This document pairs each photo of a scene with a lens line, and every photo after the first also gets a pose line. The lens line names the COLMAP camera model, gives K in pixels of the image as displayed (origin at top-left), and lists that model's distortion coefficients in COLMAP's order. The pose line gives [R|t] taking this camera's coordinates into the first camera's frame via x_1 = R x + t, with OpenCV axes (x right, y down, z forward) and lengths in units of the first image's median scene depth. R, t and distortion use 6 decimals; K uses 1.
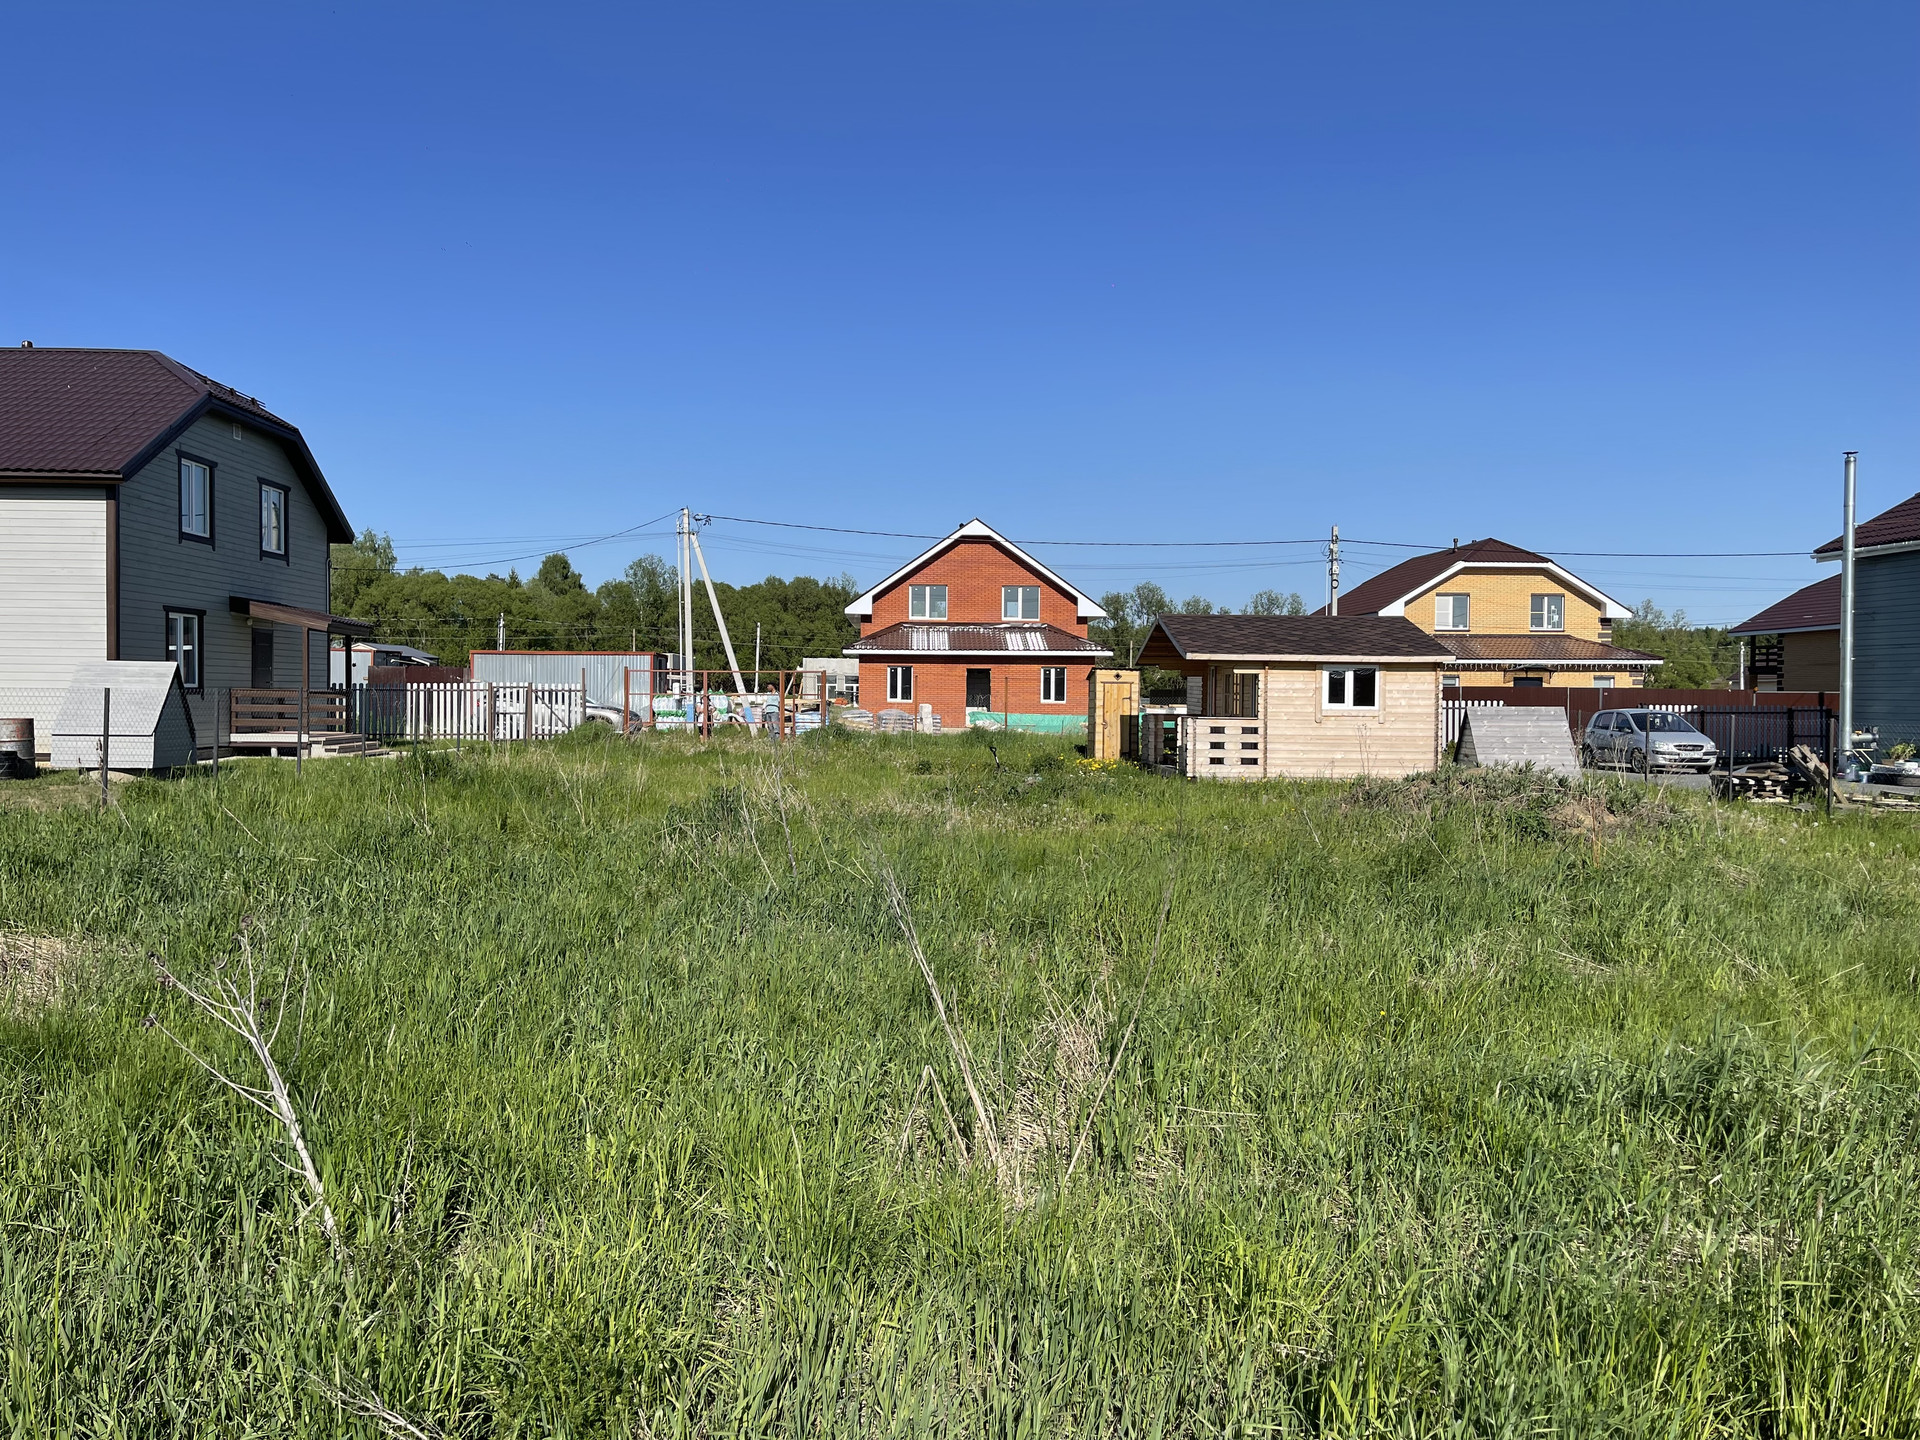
lens RADIAL K [[1456.8, 0, 959.4], [0, 1456.8, 718.7], [0, 0, 1]] dist [0.102124, -0.178566]
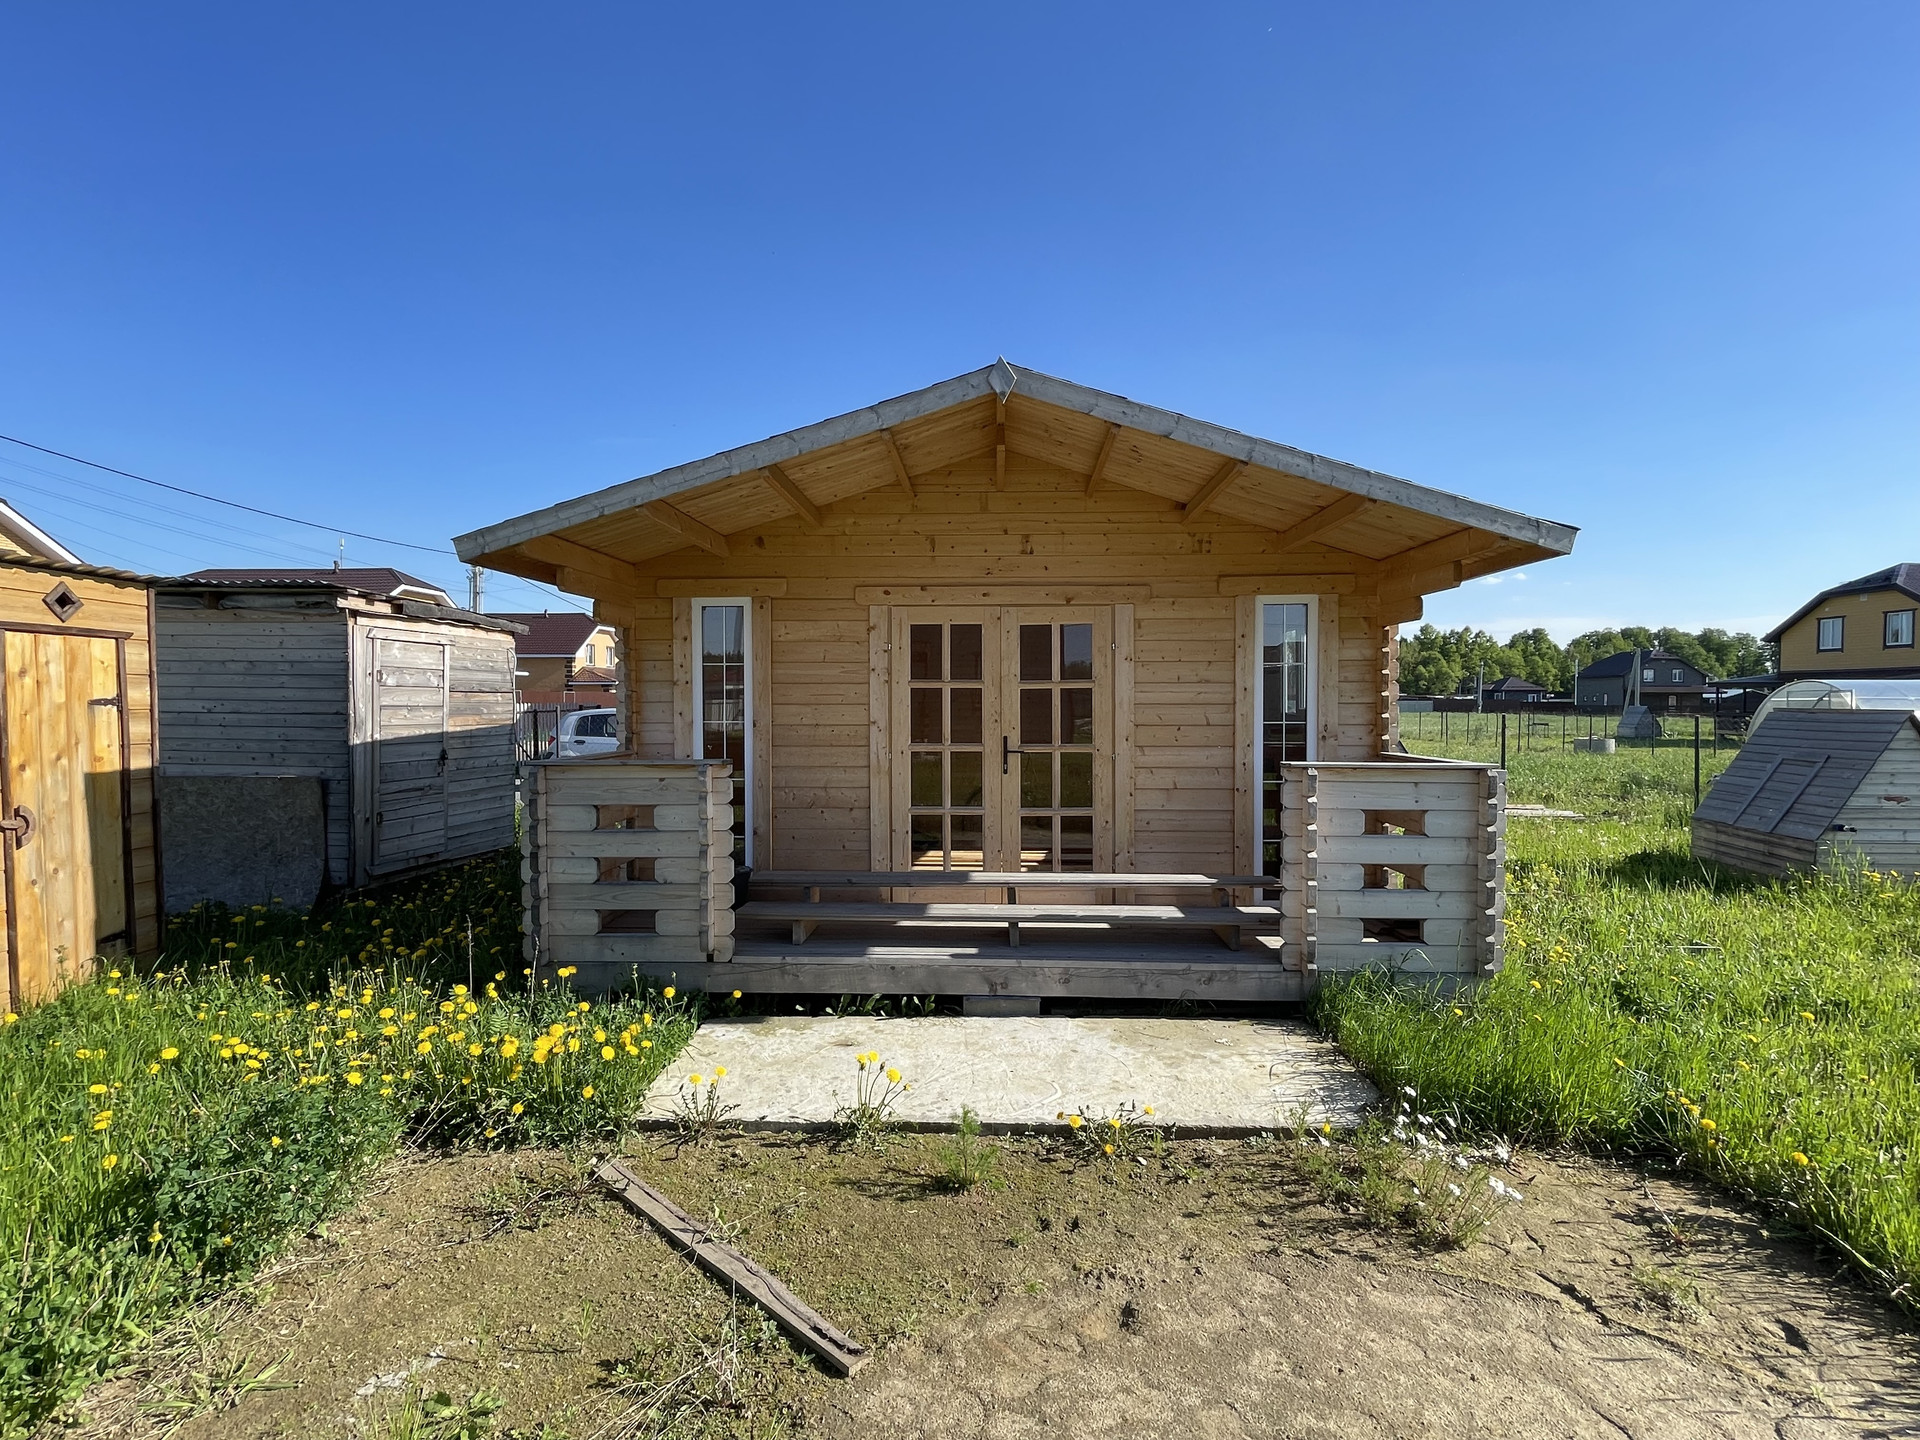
lens RADIAL K [[944.9, 0, 958.3], [0, 944.9, 721.8], [0, 0, 1]] dist [-0.004589, 0.002743]
pose [[0.083749, -0.032847, 0.995945, -0.023941], [0.018535, 0.999335, 0.031401, -0.013289], [-0.996315, 0.015830, 0.084302, 0.860537]]
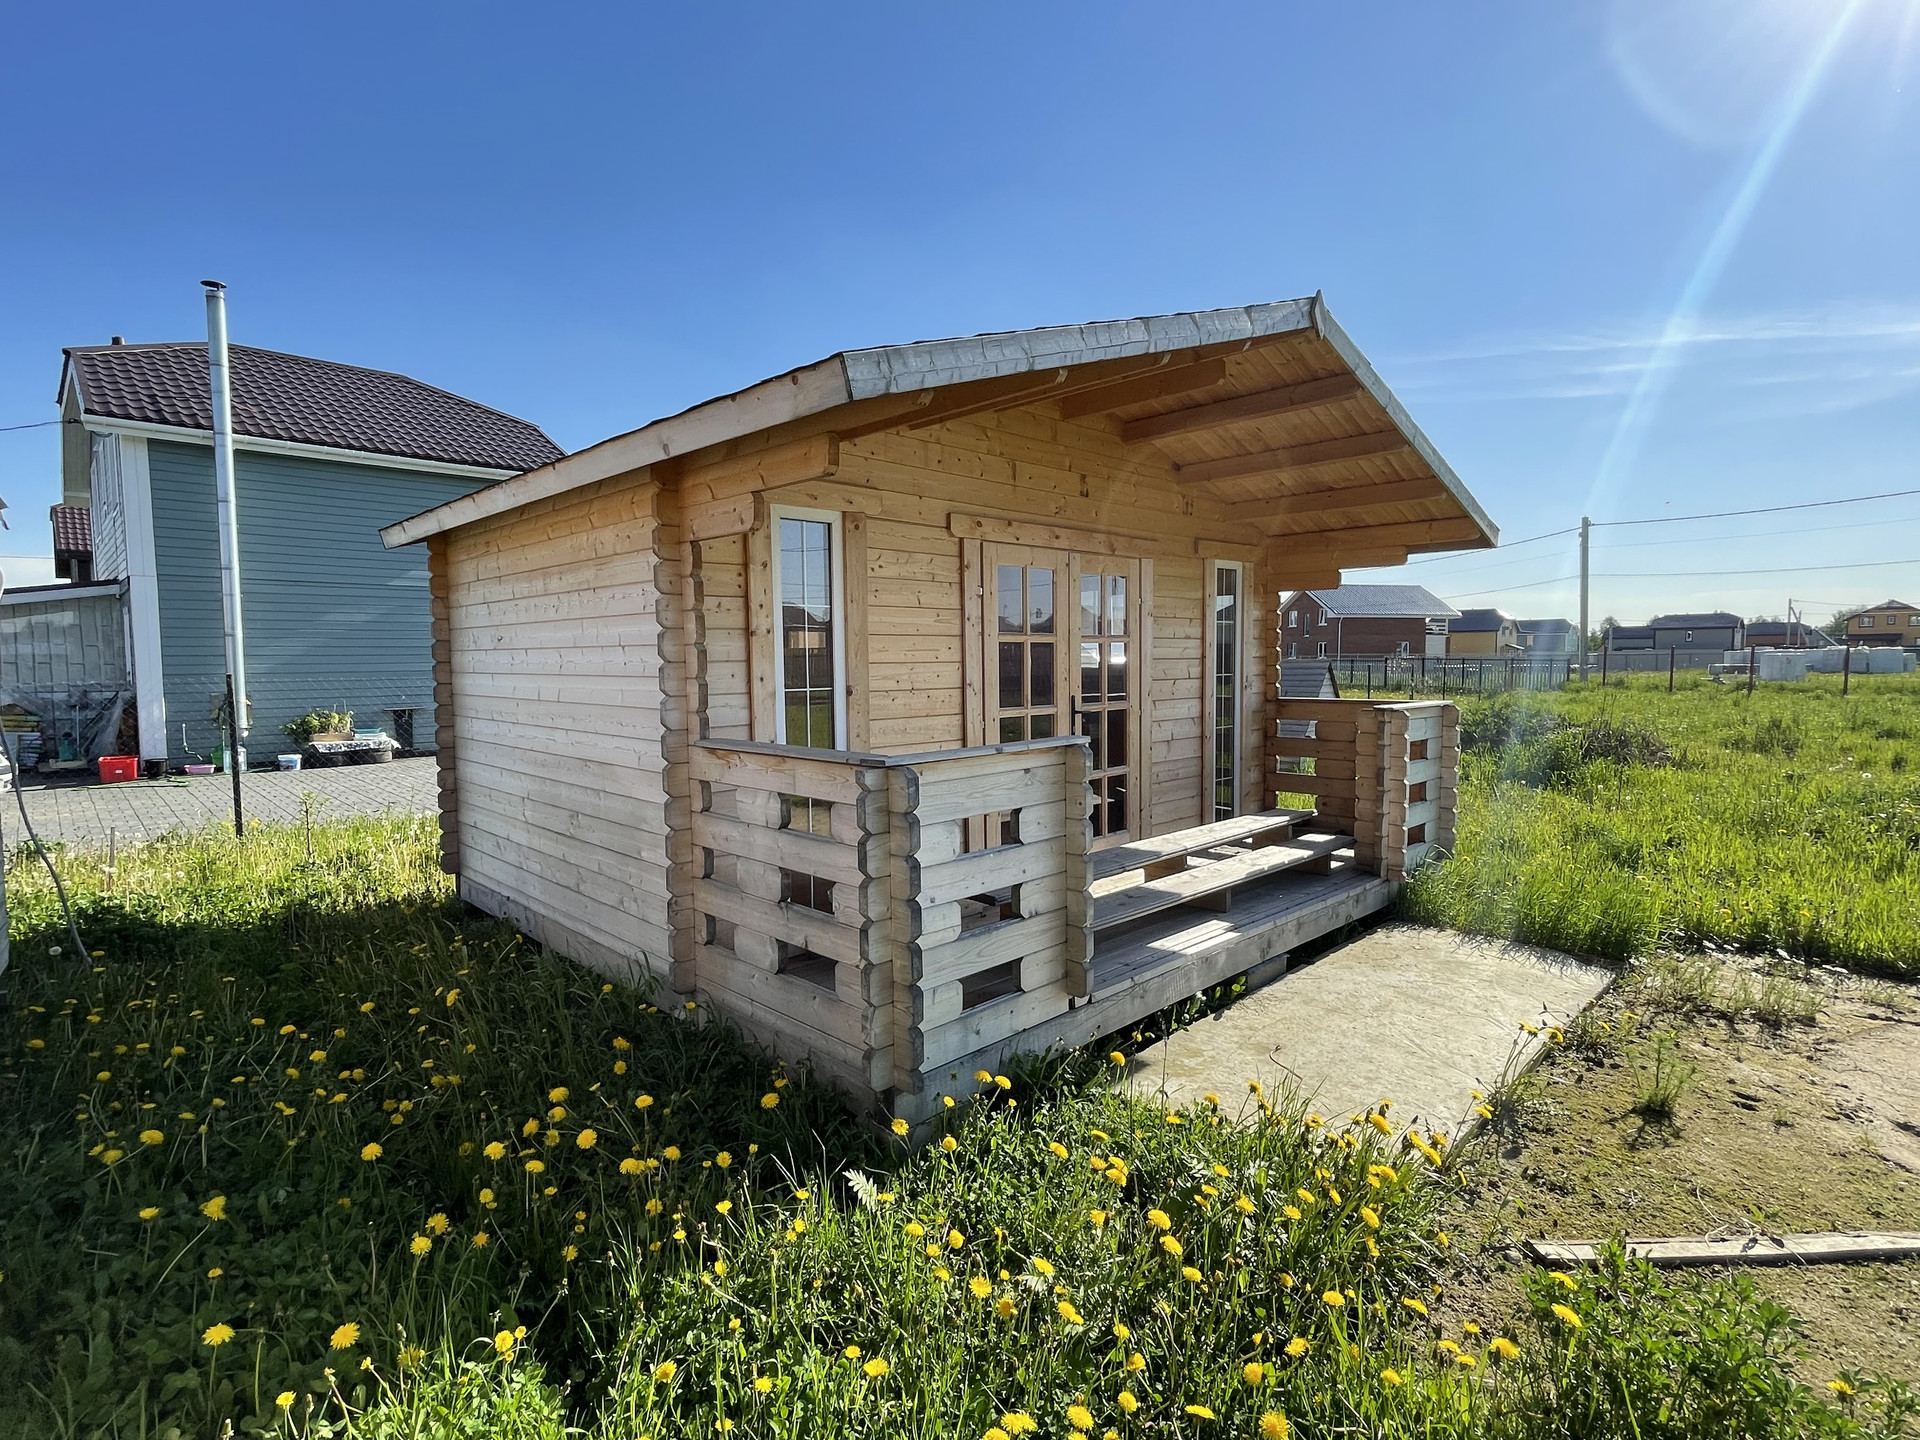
lens RADIAL K [[944.9, 0, 958.3], [0, 944.9, 721.8], [0, 0, 1]] dist [-0.004589, 0.002743]
pose [[-0.663275, -0.055929, 0.746283, 0.048658], [0.014532, 0.996053, 0.087562, -0.014877], [-0.748235, 0.068923, -0.659844, 0.994207]]
